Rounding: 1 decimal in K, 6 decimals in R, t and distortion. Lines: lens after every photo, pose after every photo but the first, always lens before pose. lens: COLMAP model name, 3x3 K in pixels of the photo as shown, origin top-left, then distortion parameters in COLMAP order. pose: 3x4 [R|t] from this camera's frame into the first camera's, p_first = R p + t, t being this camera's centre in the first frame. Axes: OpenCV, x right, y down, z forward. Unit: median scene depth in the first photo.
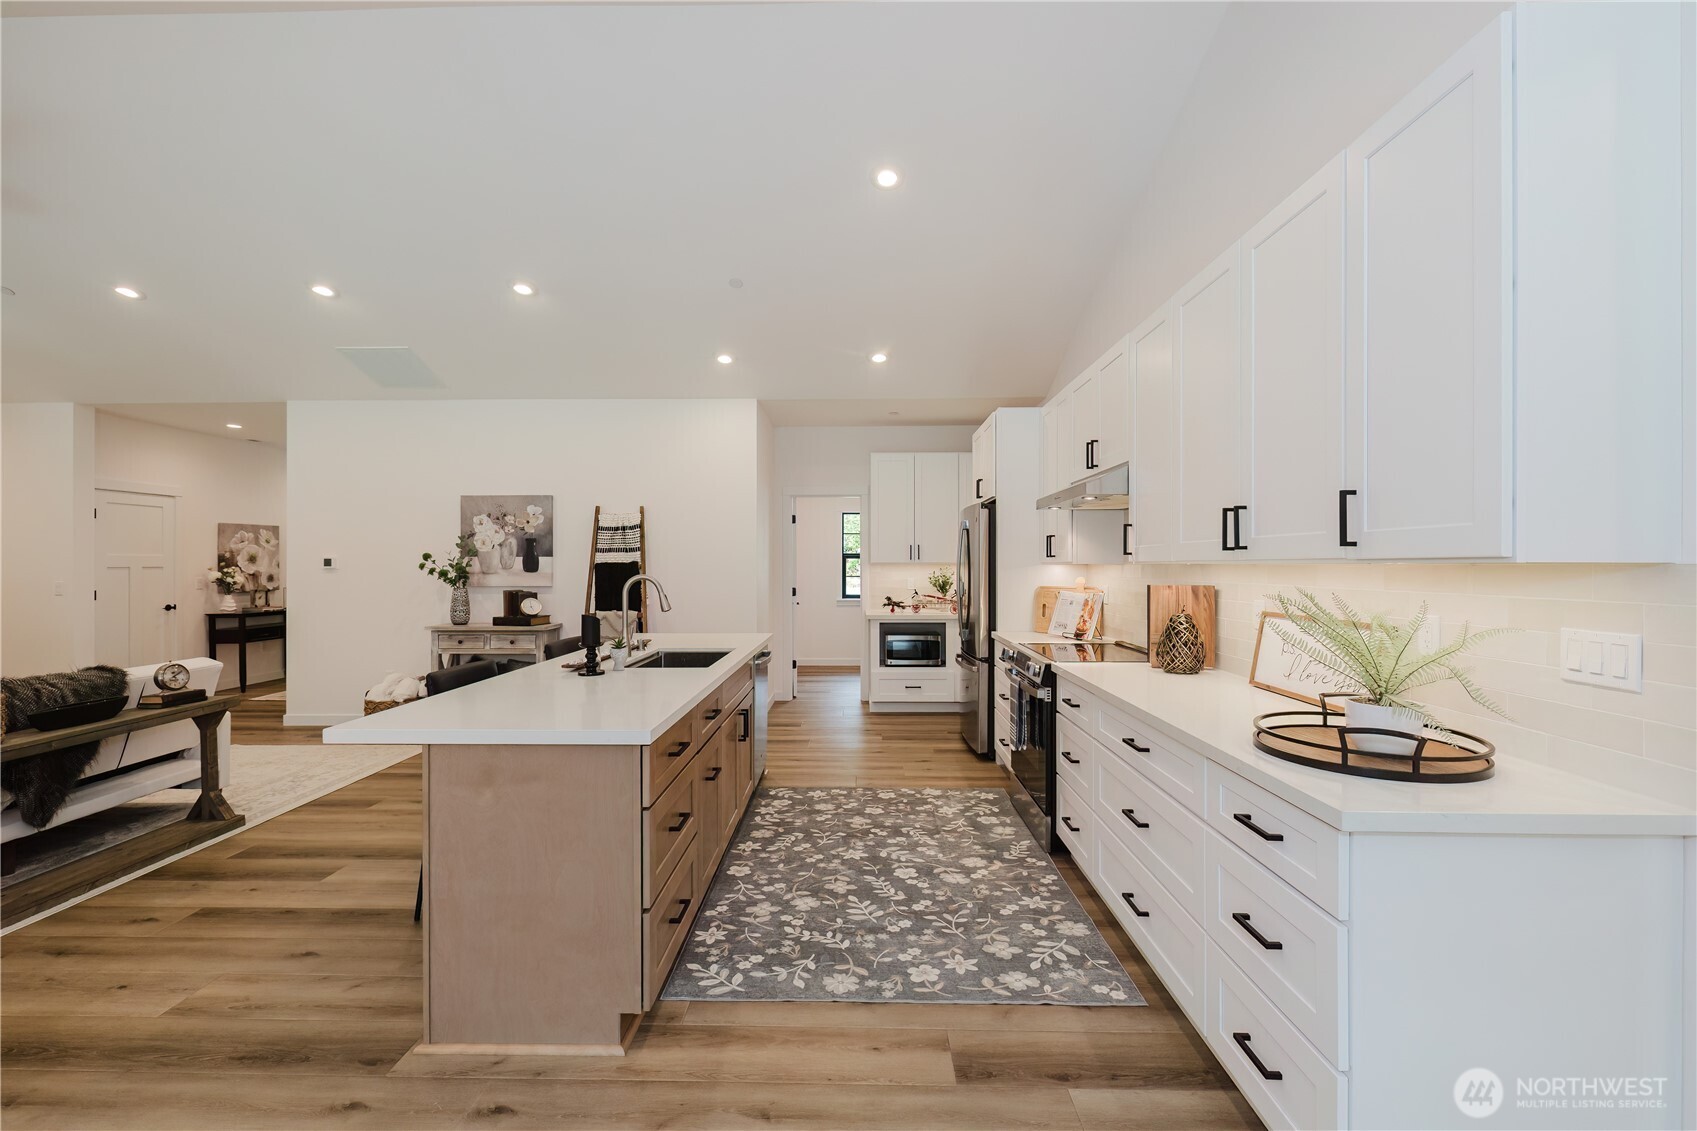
lens RADIAL K [[725.7, 0, 843.4], [0, 725.7, 554.6], [0, 0, 1]] dist [-0.001622, 0.000194]
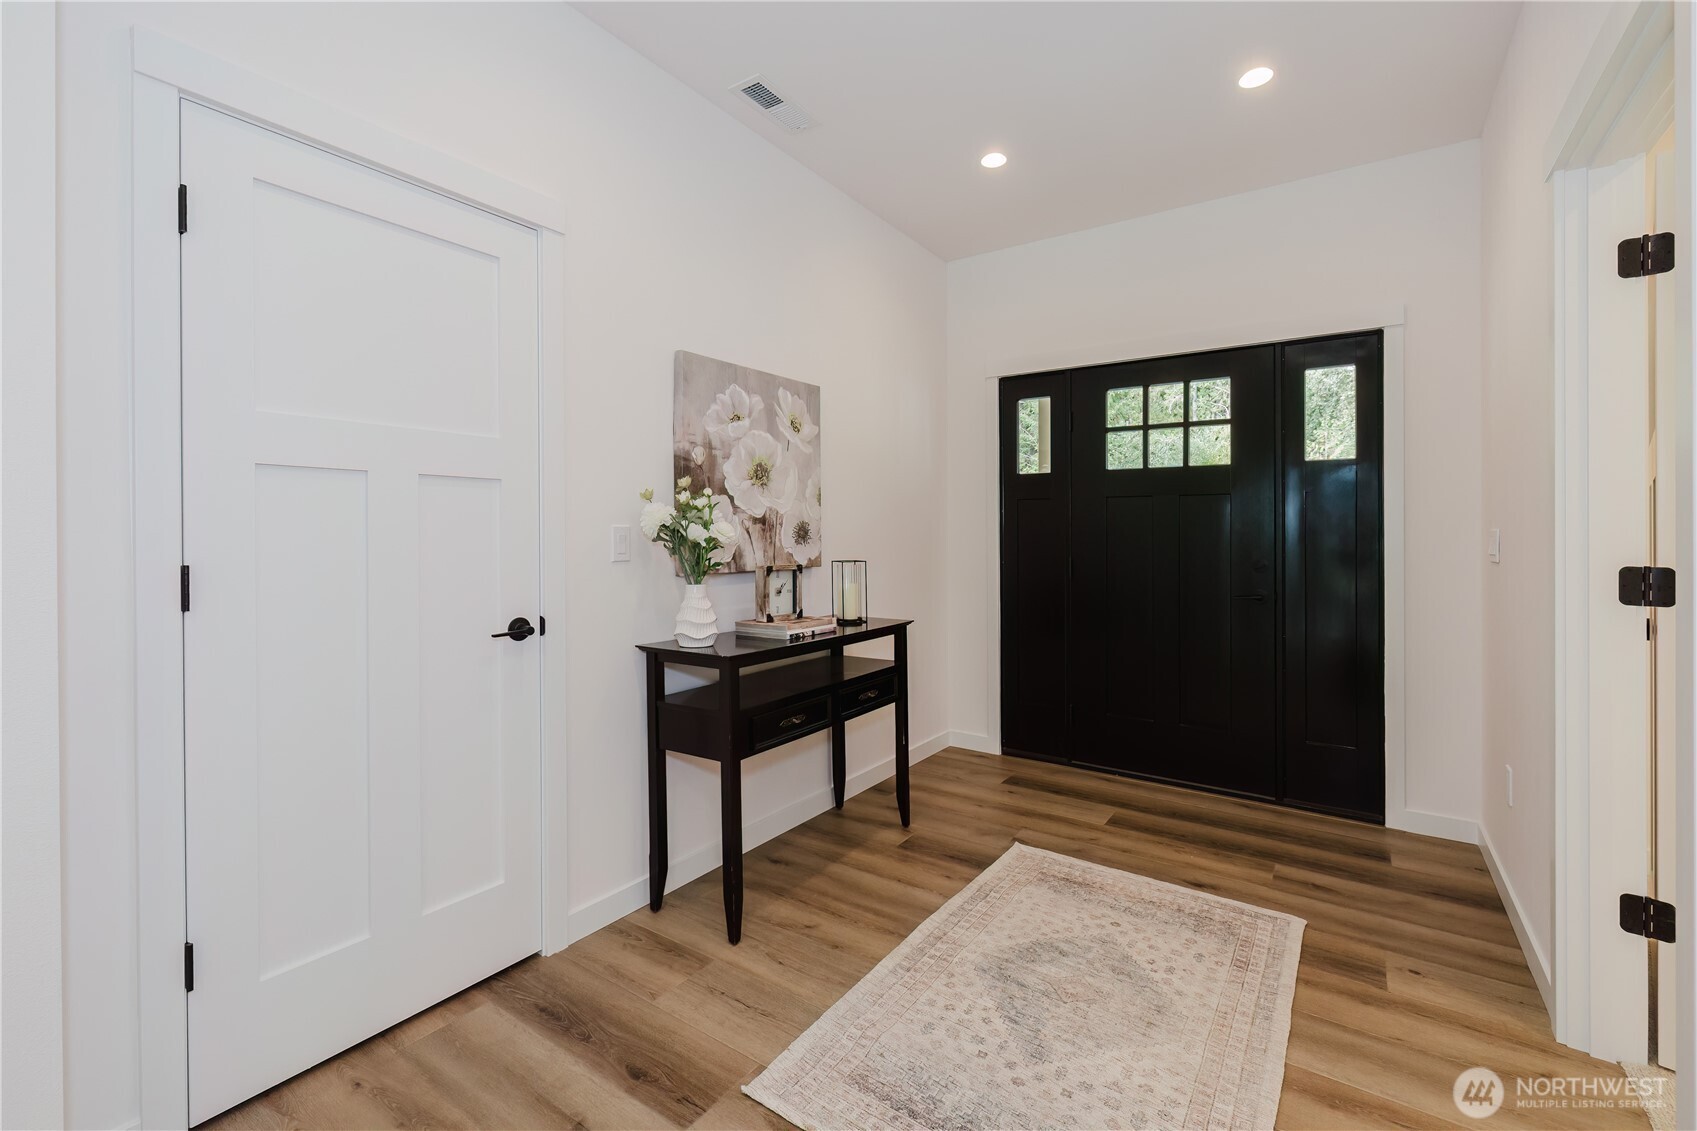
lens RADIAL K [[732.0, 0, 850.7], [0, 732.0, 530.6], [0, 0, 1]] dist [0.000894, 0.000110]
pose [[0.838945, -0.000571, -0.544215, -0.604356], [0.003515, 0.999984, 0.004369, 0.031483], [0.544204, -0.005578, 0.838934, 0.748796]]
